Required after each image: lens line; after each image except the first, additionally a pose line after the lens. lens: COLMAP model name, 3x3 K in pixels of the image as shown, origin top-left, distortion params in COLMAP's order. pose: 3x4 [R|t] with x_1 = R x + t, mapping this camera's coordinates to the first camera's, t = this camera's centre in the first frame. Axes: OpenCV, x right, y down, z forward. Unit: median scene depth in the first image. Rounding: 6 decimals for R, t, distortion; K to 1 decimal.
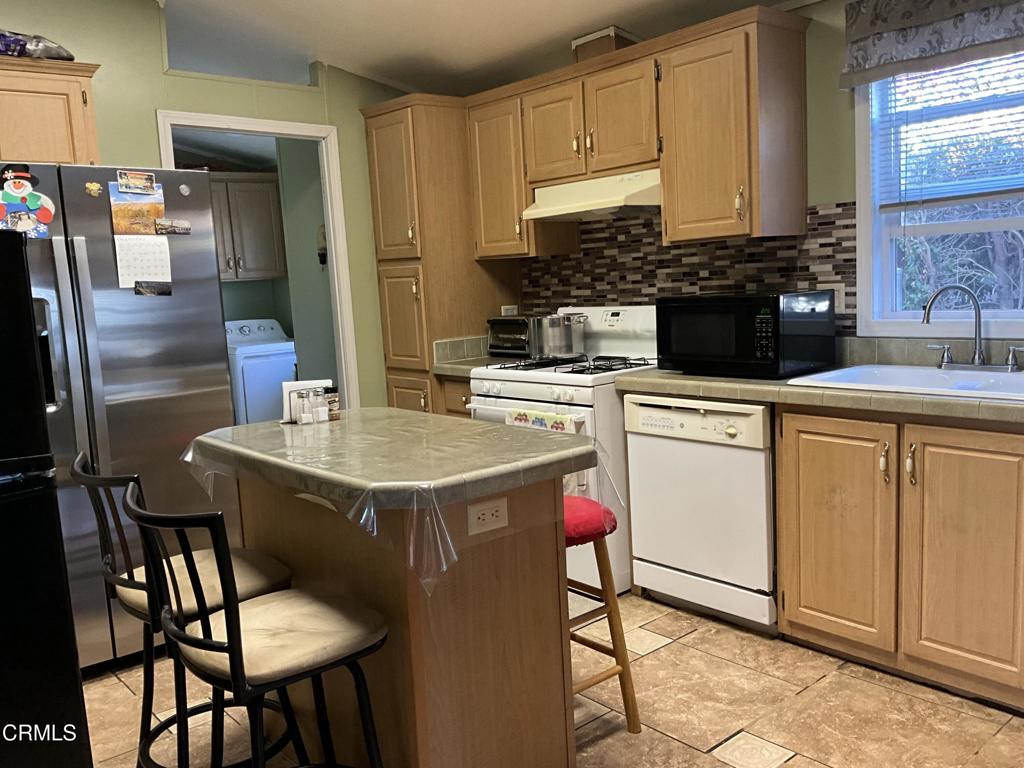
lens RADIAL K [[846.6, 0, 512.0], [0, 846.6, 384.0], [0, 0, 1]] dist [0.078100, -0.149224]
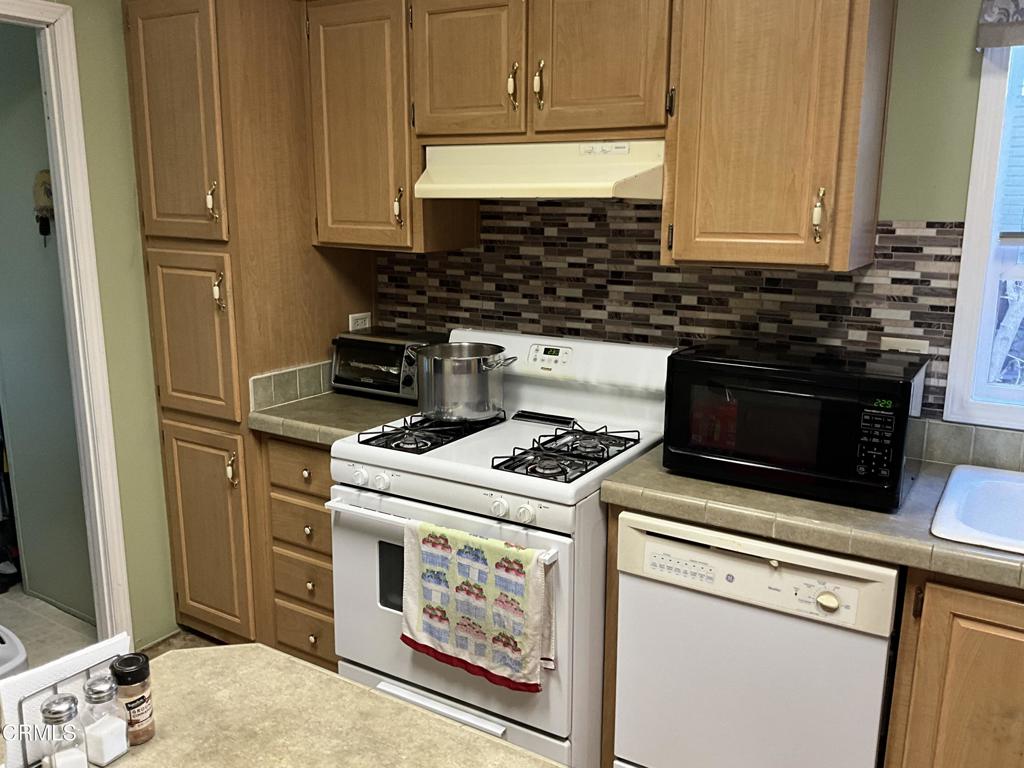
lens RADIAL K [[846.6, 0, 512.0], [0, 846.6, 384.0], [0, 0, 1]] dist [0.078100, -0.149224]
pose [[0.953224, -0.003778, 0.302242, -0.120507], [-0.020866, 0.996714, 0.078268, -0.120996], [-0.301544, -0.080913, 0.950013, 0.422860]]
